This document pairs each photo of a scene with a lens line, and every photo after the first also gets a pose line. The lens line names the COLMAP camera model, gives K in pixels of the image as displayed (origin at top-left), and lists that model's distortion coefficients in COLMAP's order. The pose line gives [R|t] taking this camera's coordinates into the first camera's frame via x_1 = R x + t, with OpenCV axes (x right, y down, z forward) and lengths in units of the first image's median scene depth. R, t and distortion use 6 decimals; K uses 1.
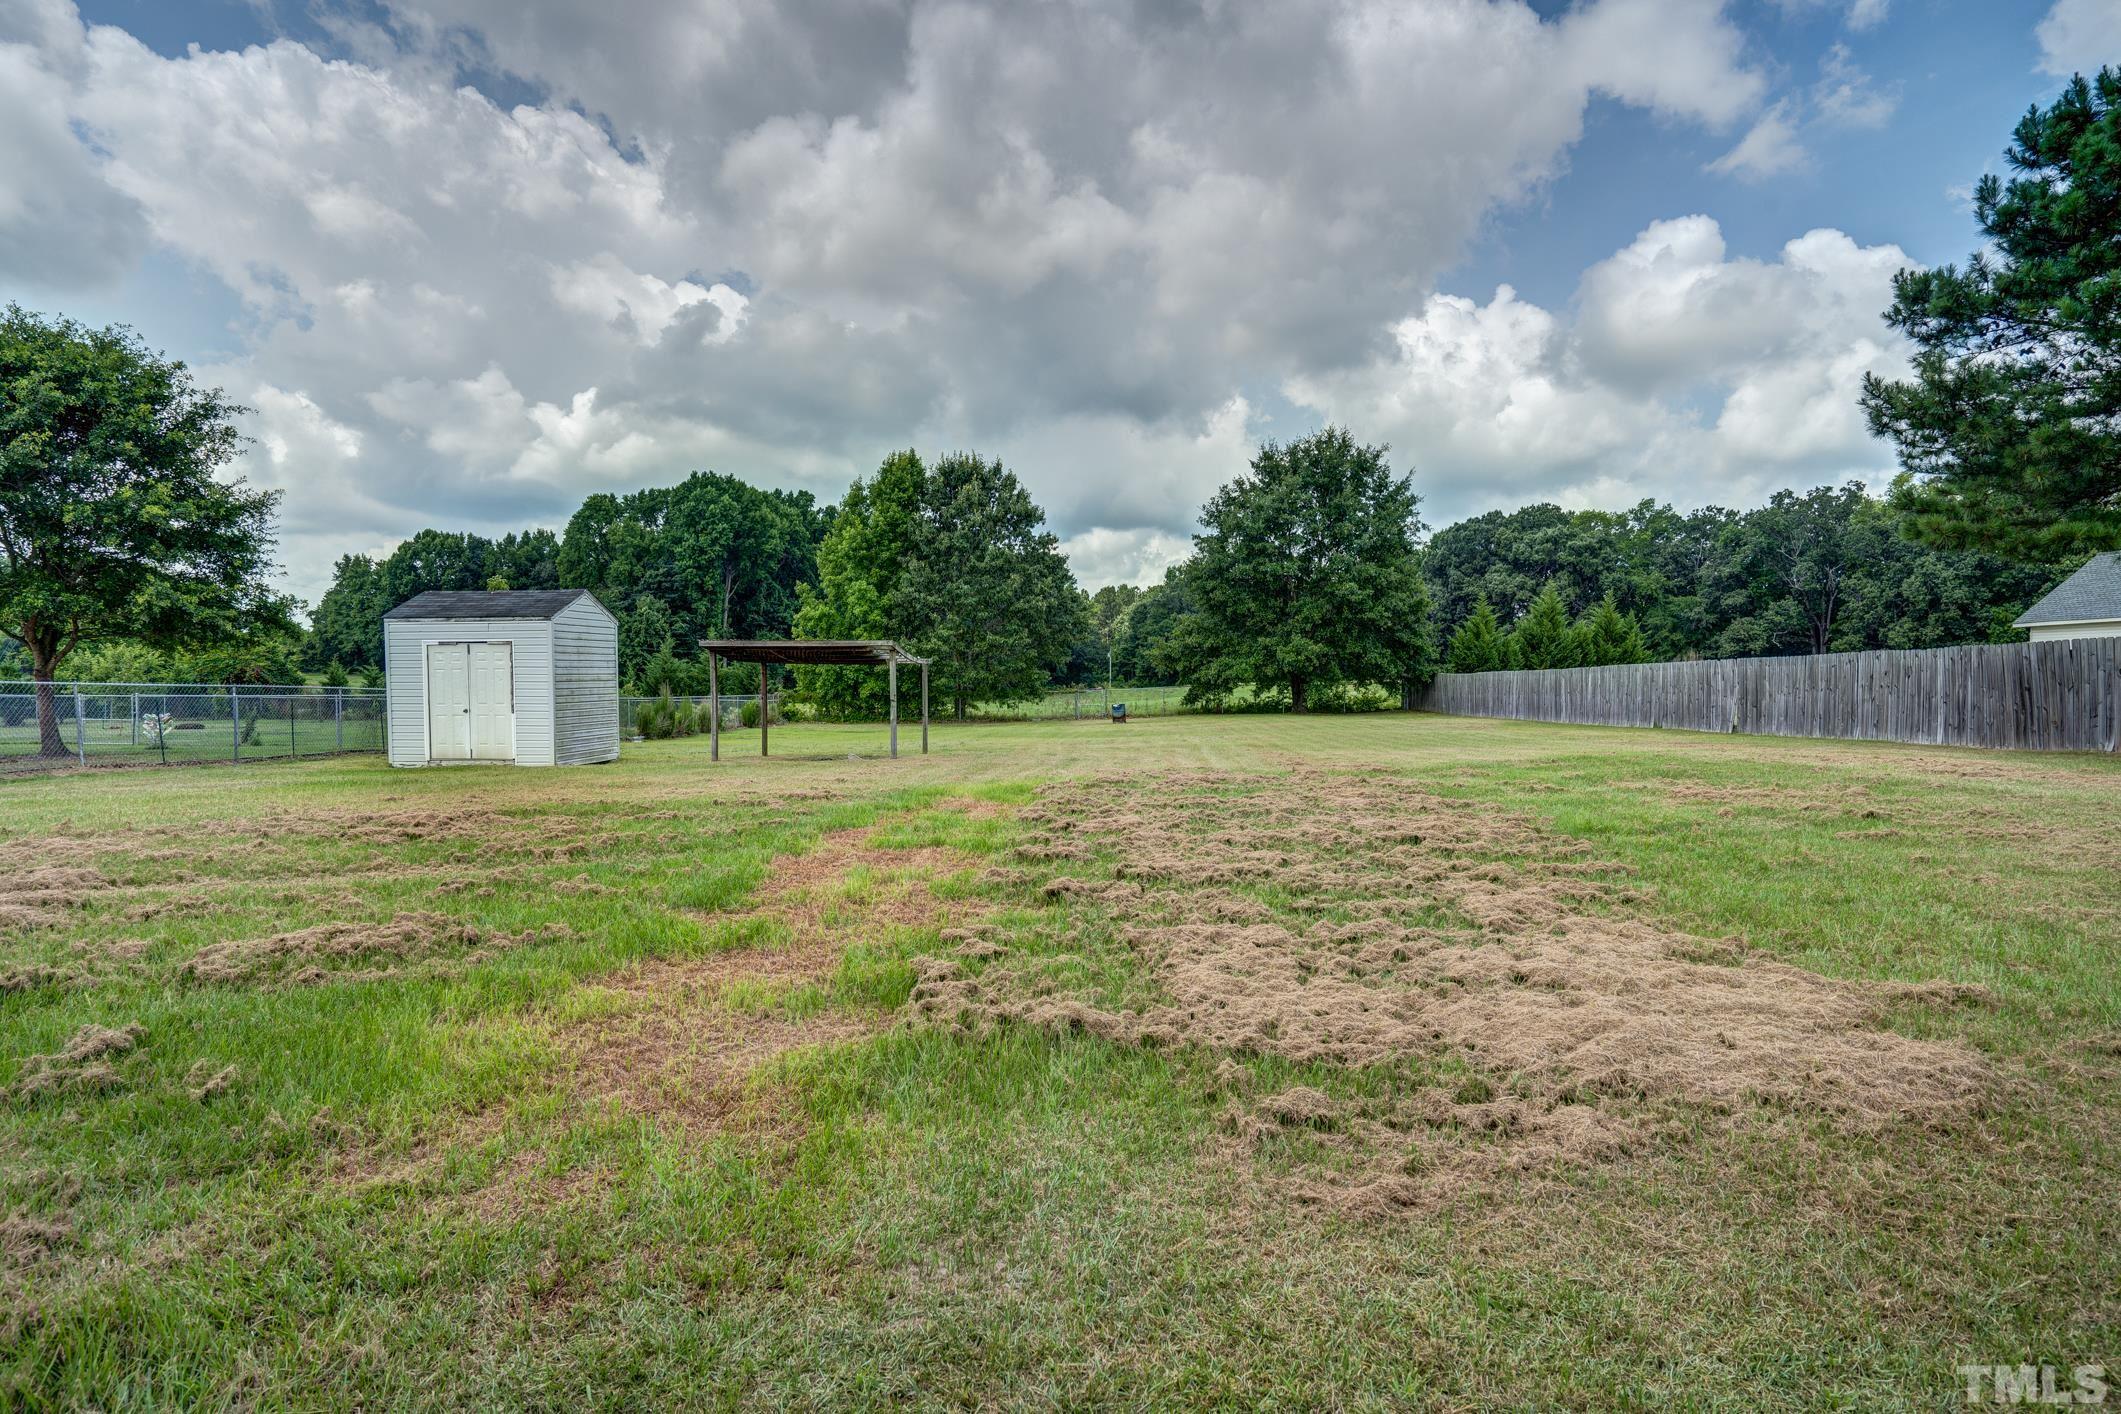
lens RADIAL K [[1149.7, 0, 1060.5], [0, 1149.7, 707.0], [0, 0, 1]] dist [-0.045619, 0.029672]
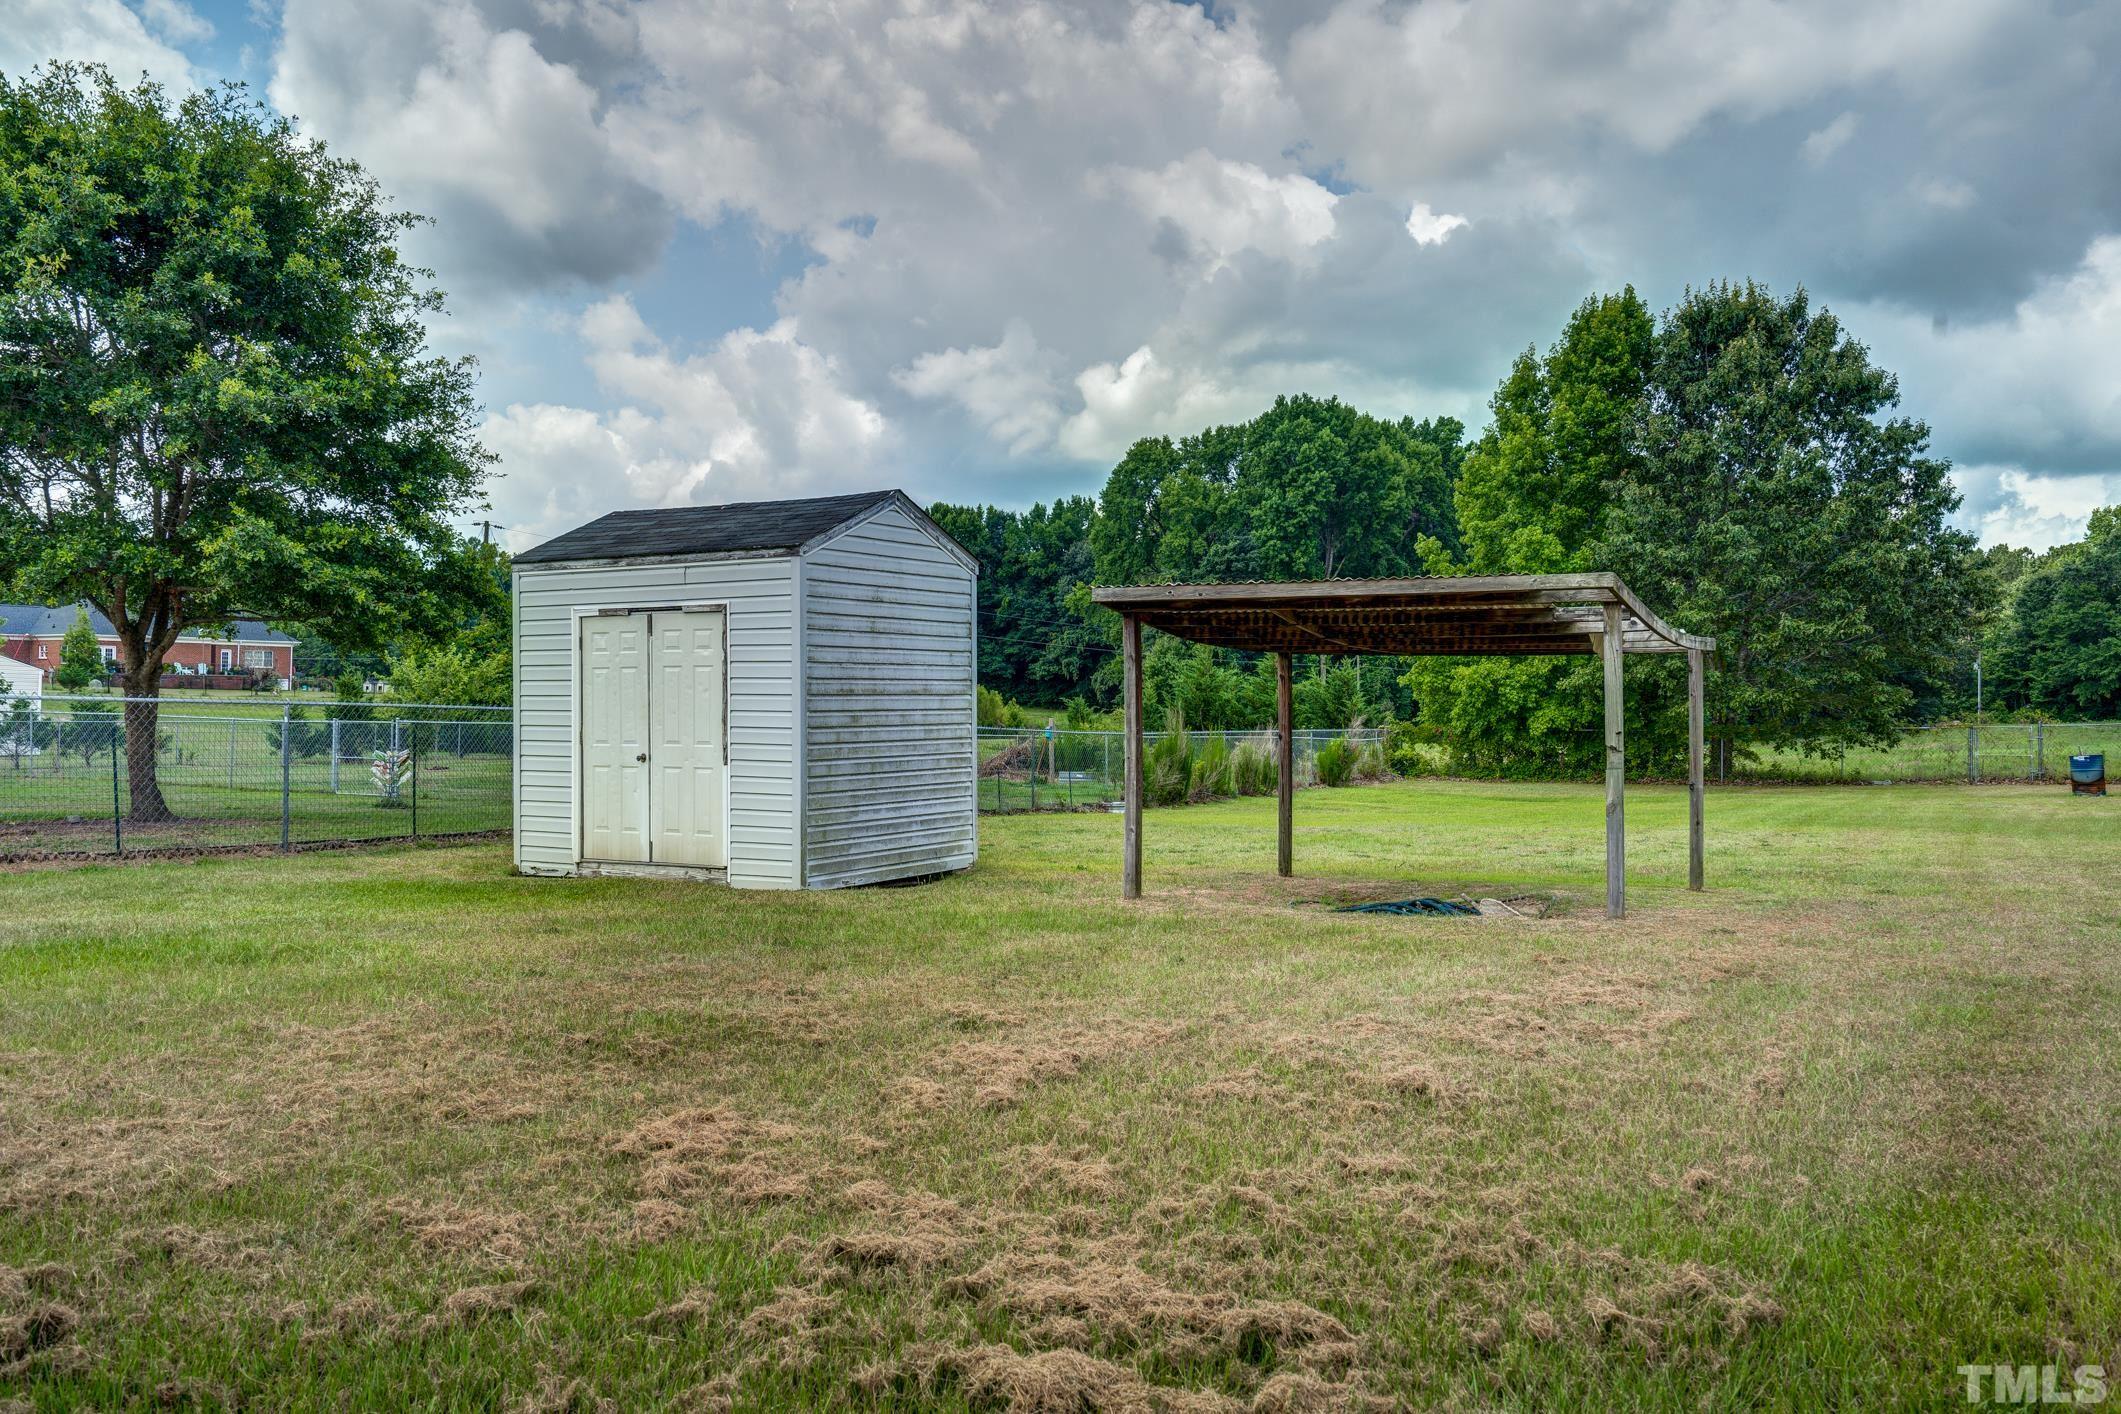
lens RADIAL K [[1713.4, 0, 1062.4], [0, 1713.4, 679.0], [0, 0, 1]] dist [0.033320, 0.005869]
pose [[0.904581, -0.003953, -0.426283, -0.023444], [-0.013123, 0.999225, -0.037112, -0.001642], [0.426099, 0.039165, 0.903828, 0.143206]]
